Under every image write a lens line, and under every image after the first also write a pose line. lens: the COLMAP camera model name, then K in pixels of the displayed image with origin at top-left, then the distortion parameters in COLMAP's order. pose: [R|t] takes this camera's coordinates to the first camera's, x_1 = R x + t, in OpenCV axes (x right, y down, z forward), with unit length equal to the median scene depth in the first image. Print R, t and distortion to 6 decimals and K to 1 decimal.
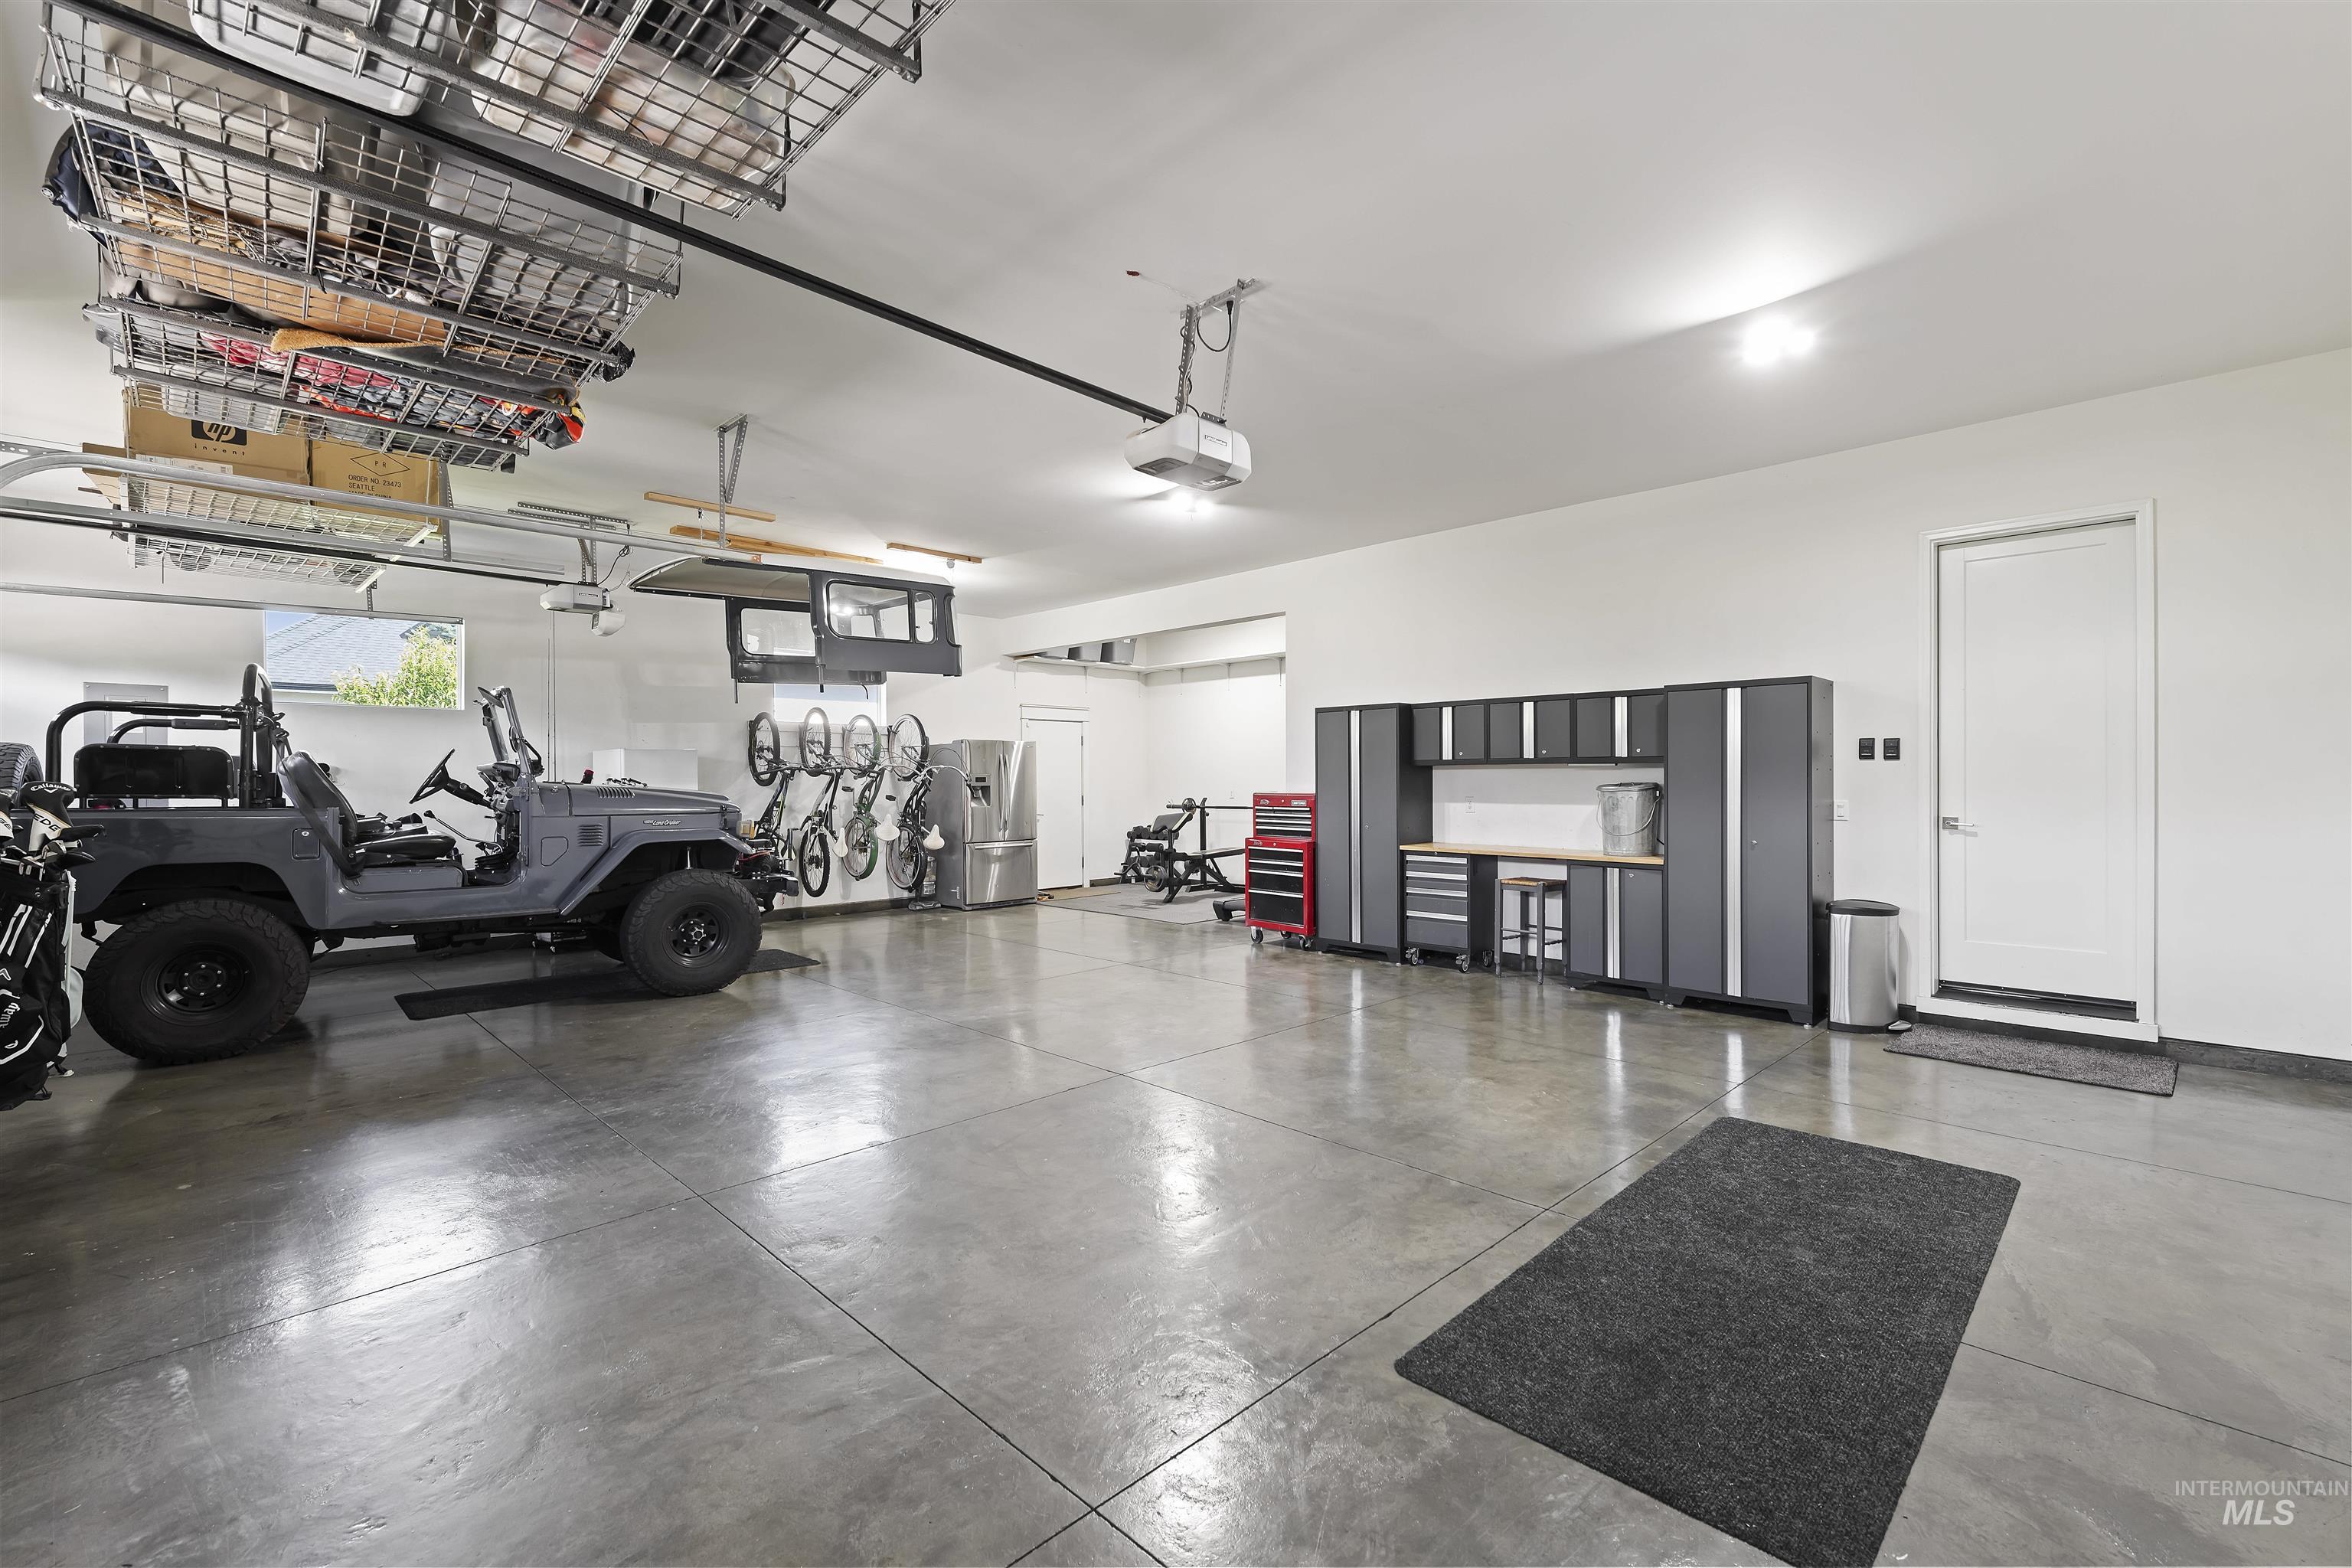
lens RADIAL K [[1028.0, 0, 1174.0], [0, 1028.0, 780.1], [0, 0, 1]] dist [-0.001871, -0.000145]
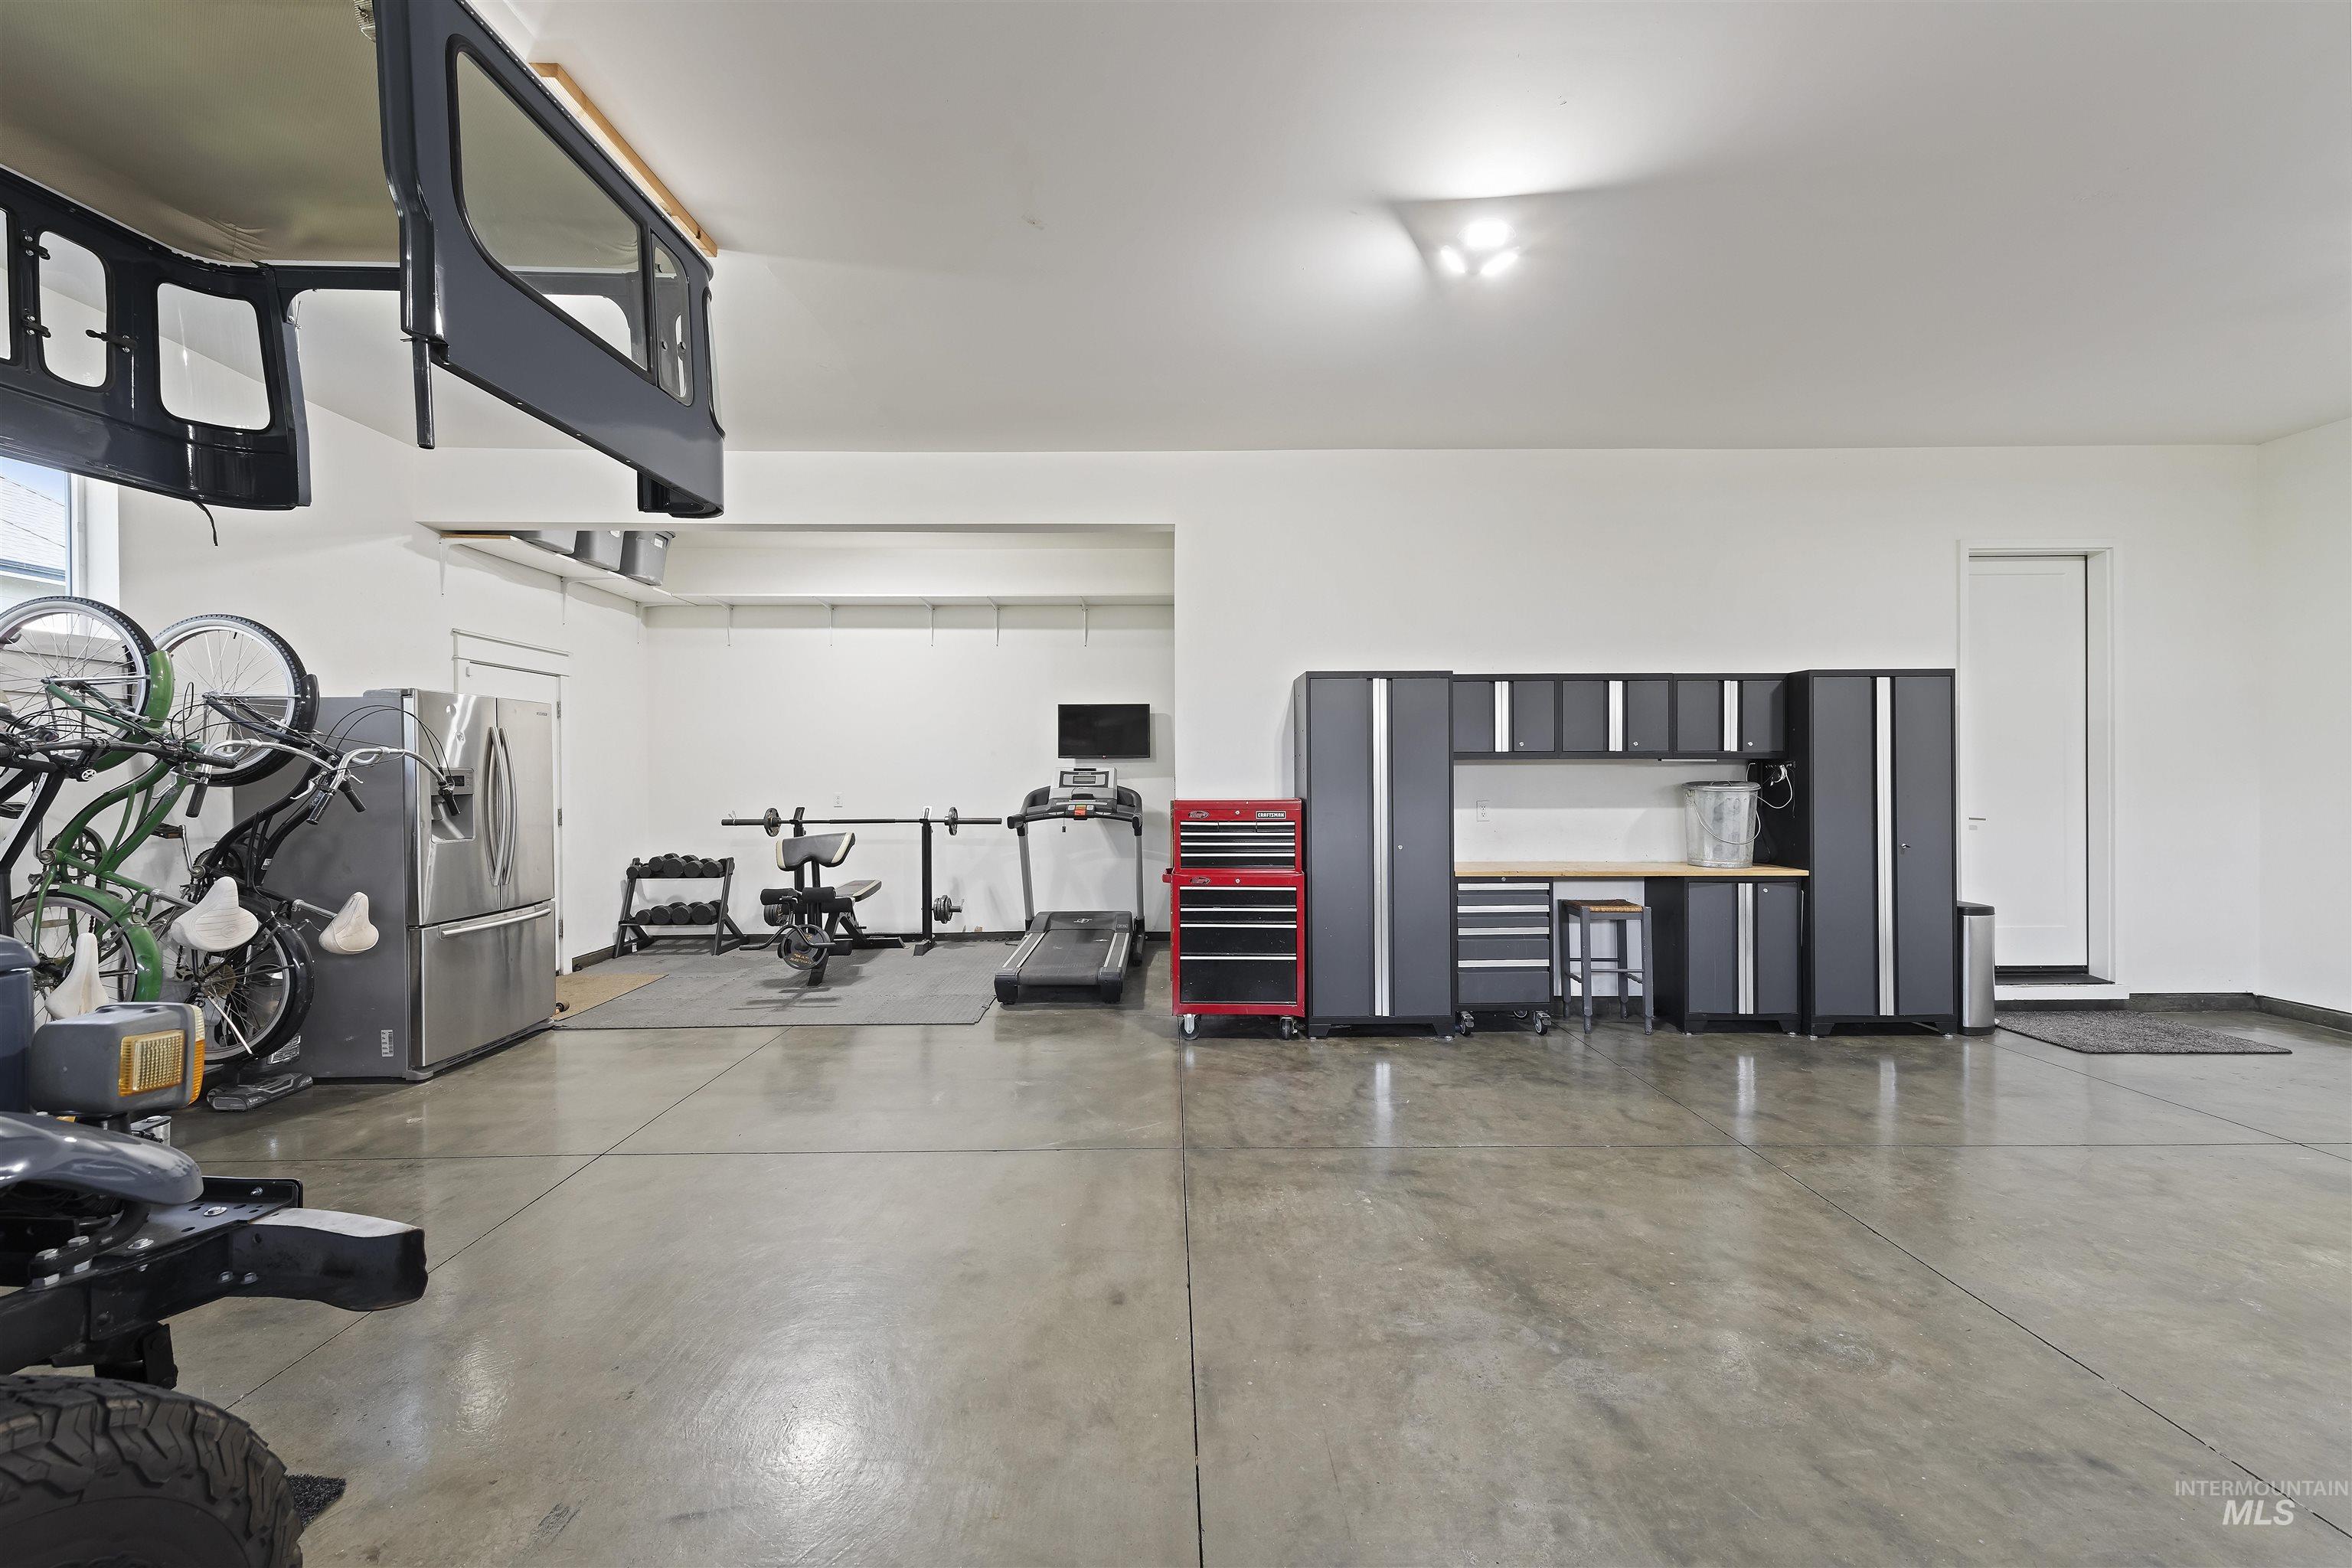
lens RADIAL K [[931.0, 0, 1180.2], [0, 931.0, 779.9], [0, 0, 1]] dist [0.008049, -0.000074]
pose [[0.685564, -0.004270, 0.728000, -0.380085], [0.002424, 0.999991, 0.003583, -0.002491], [-0.728009, -0.000691, 0.685568, 0.693794]]
